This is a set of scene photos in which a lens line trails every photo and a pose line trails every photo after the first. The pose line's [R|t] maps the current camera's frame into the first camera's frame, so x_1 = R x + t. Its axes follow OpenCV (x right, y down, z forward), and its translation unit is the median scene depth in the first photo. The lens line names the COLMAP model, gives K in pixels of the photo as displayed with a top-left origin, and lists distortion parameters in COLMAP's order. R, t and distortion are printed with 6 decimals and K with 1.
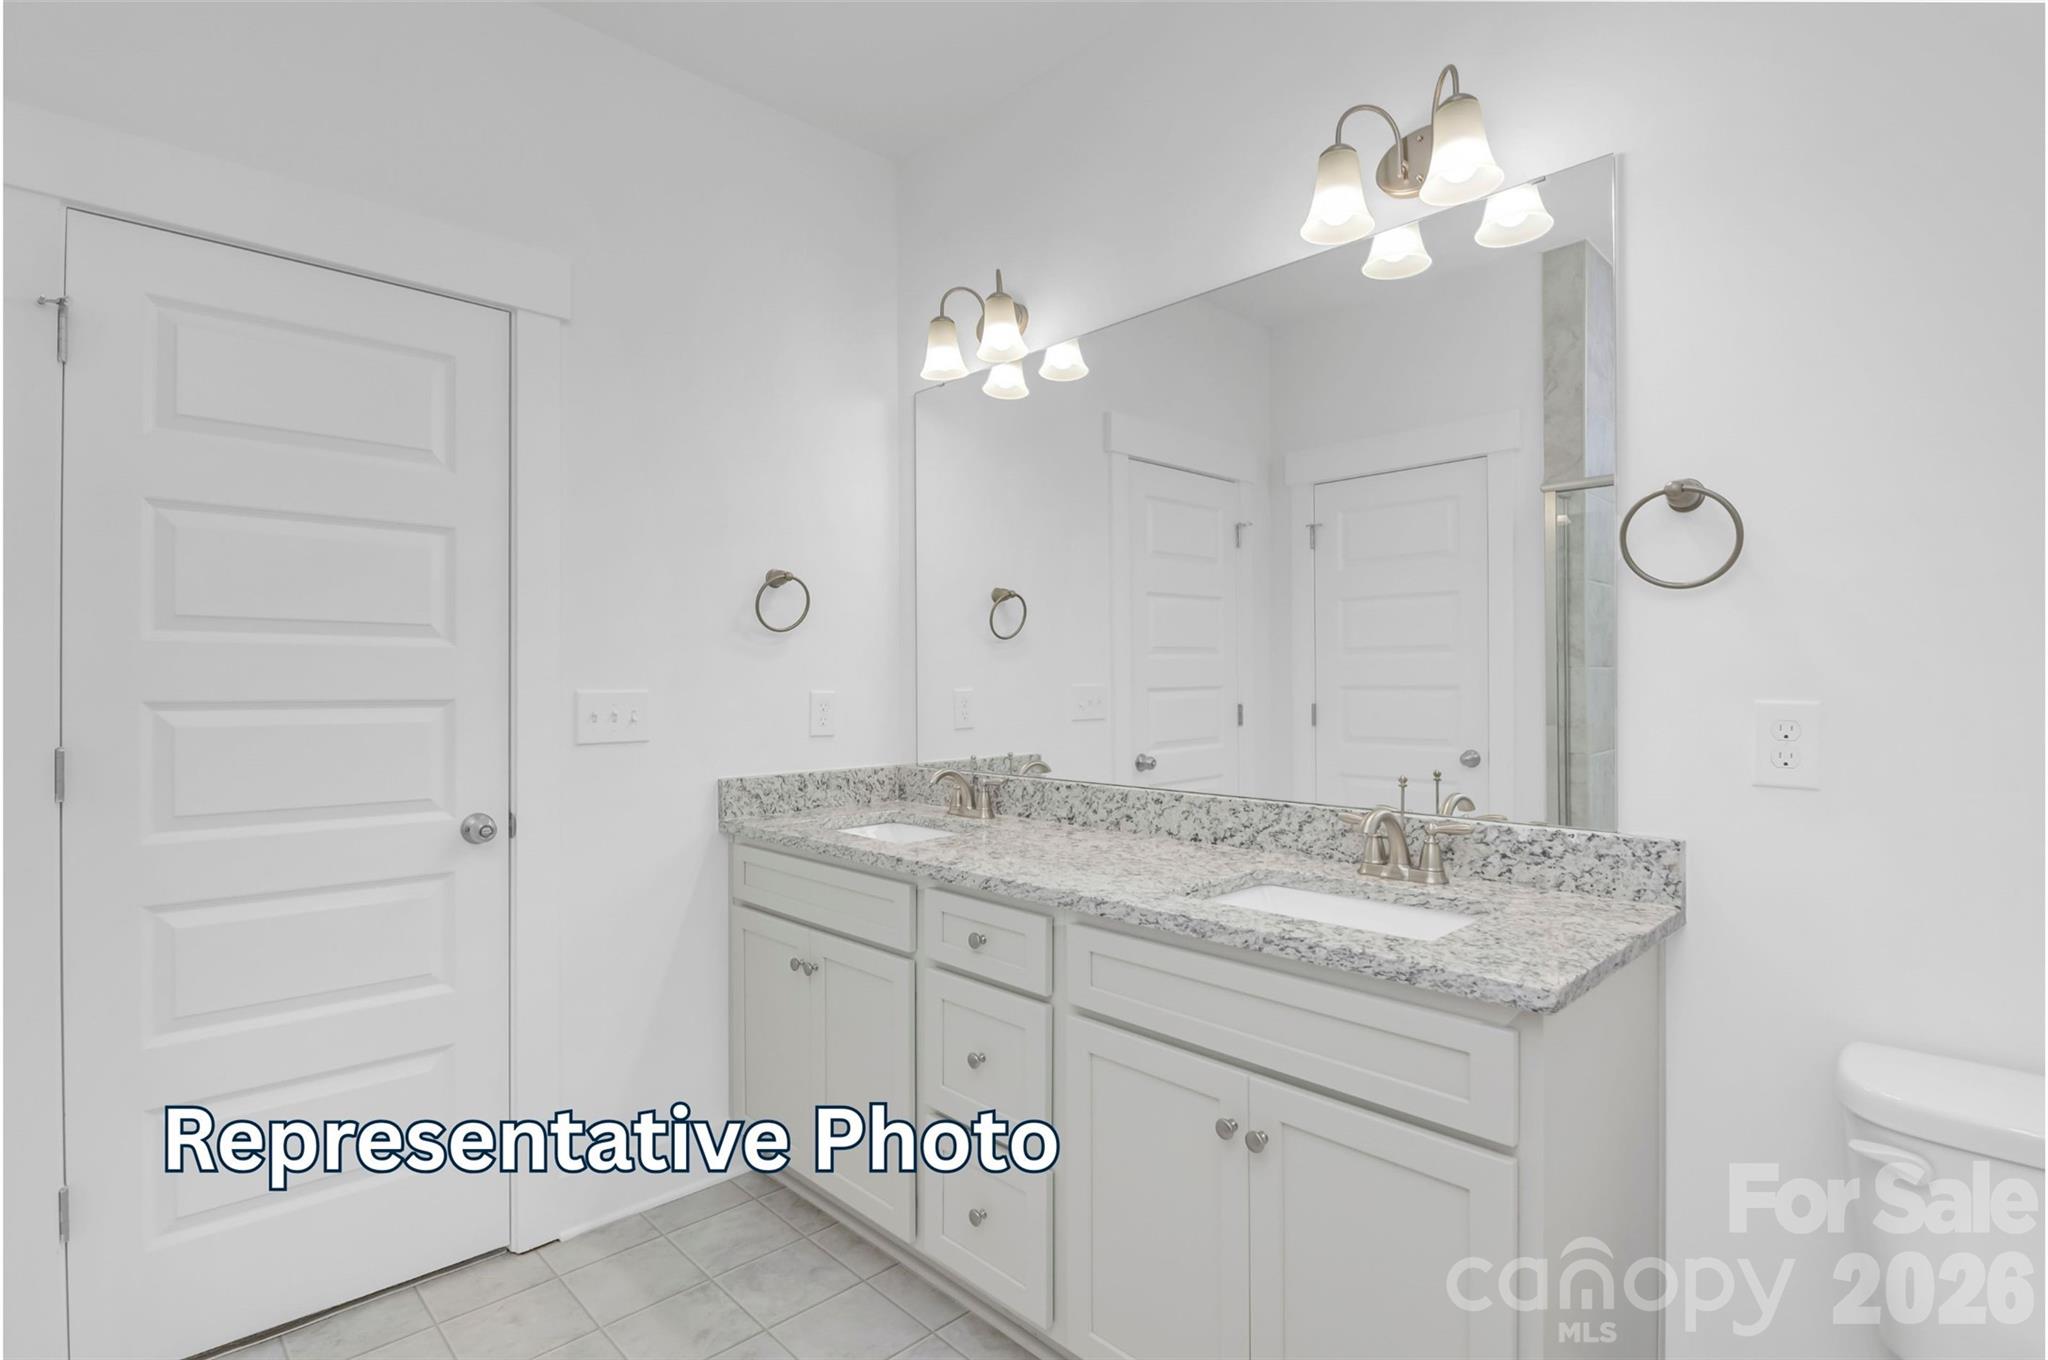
lens RADIAL K [[1011.4, 0, 1028.5], [0, 1011.4, 680.0], [0, 0, 1]] dist [0.002830, -0.010891]
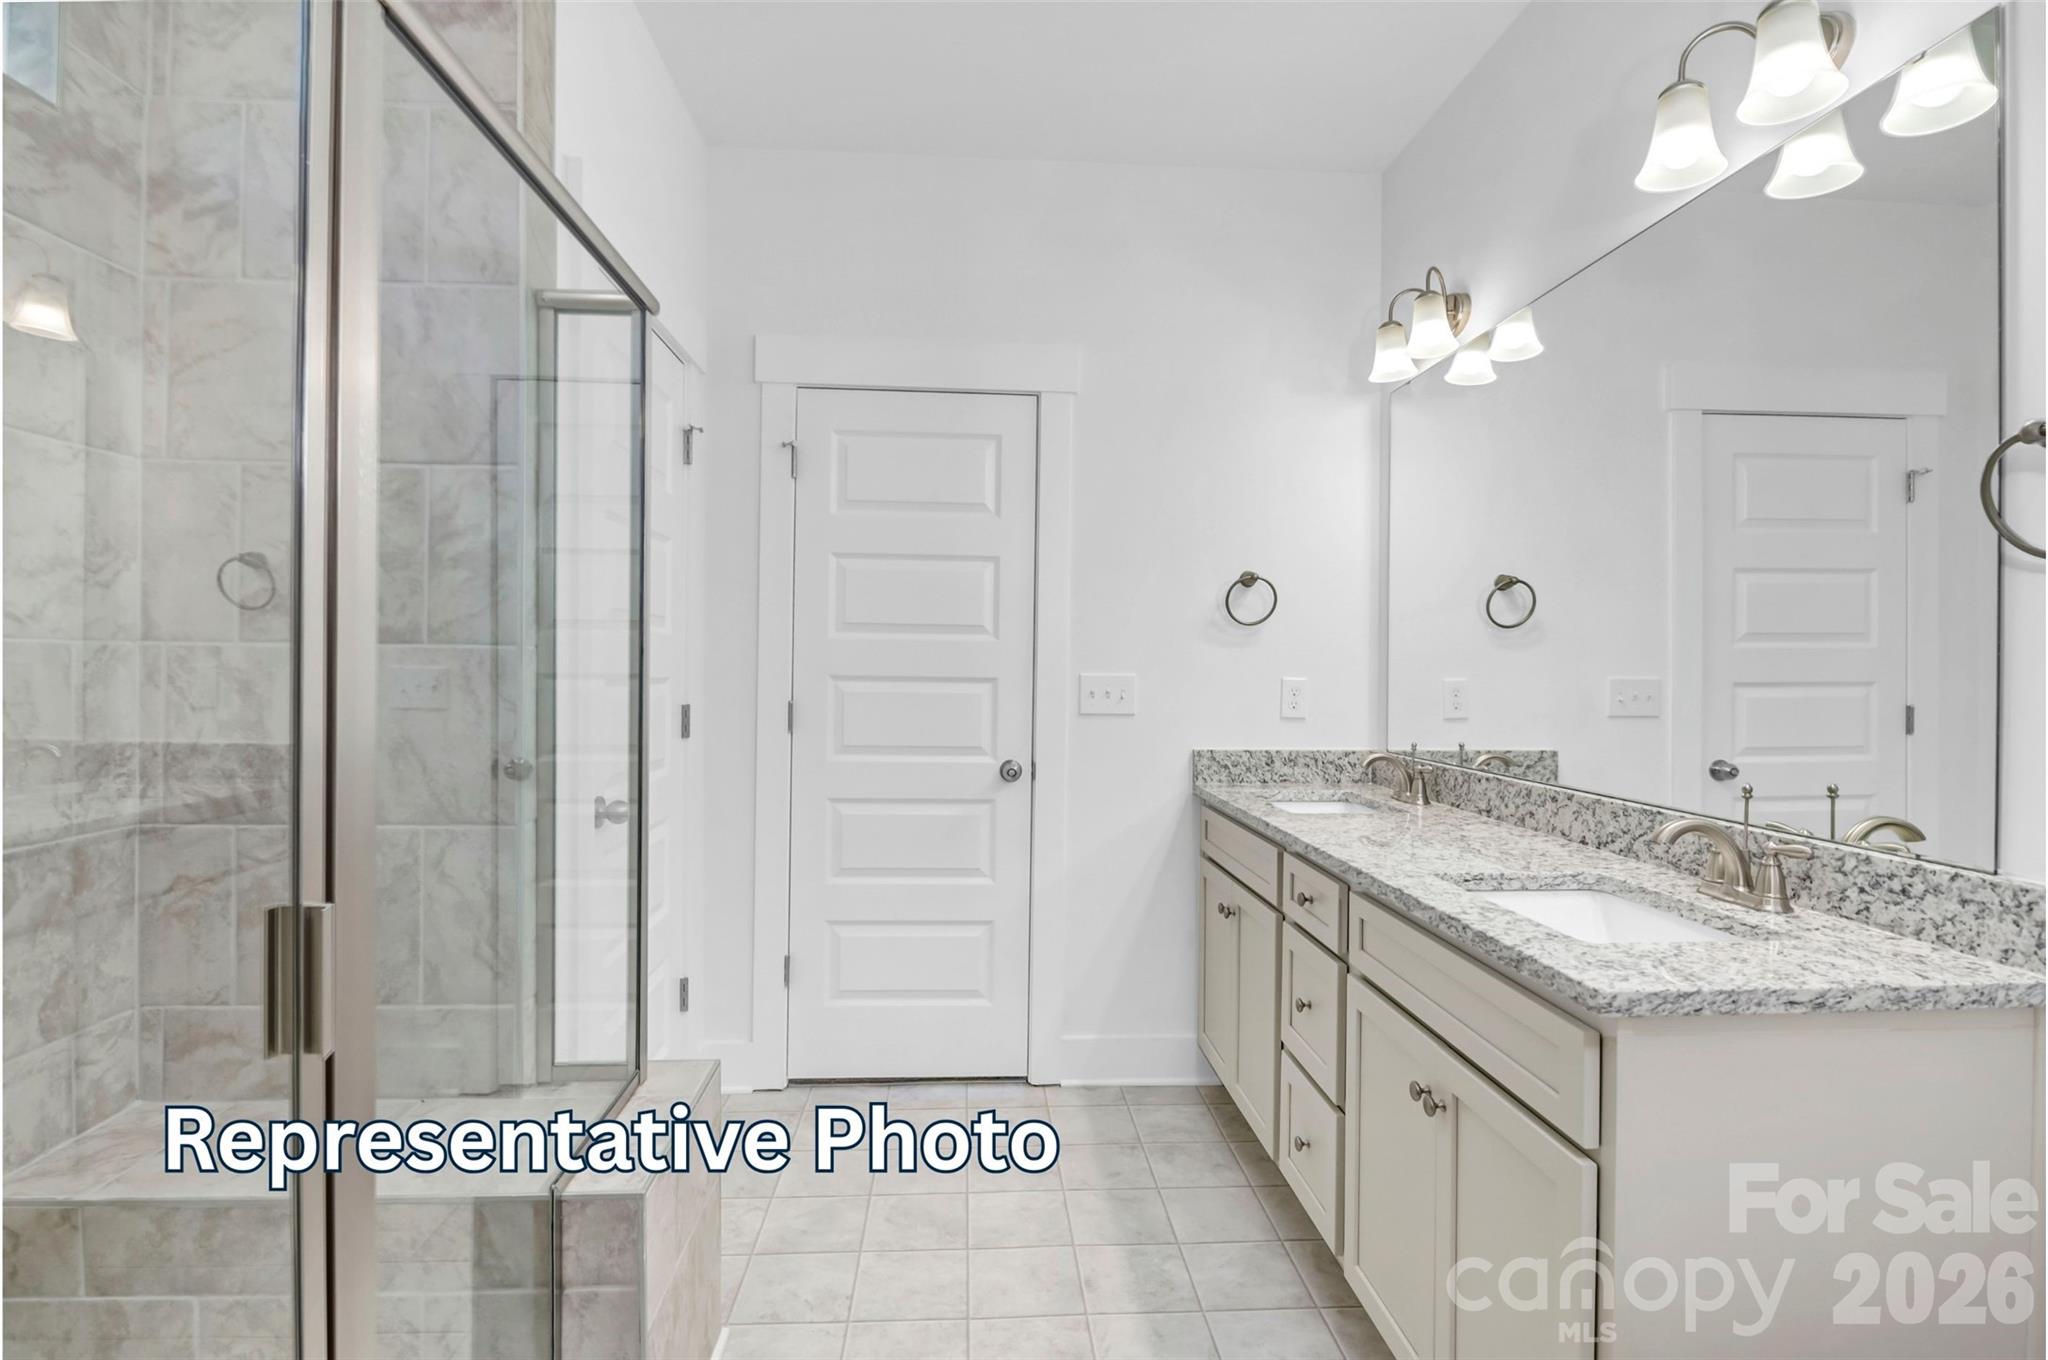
lens RADIAL K [[1046.2, 0, 1018.5], [0, 1046.2, 669.4], [0, 0, 1]] dist [0.002742, -0.014527]
pose [[0.746423, 0.012884, -0.665347, 0.428202], [-0.011854, 0.999911, 0.006064, -0.002127], [0.665366, 0.003361, 0.746510, -0.073290]]
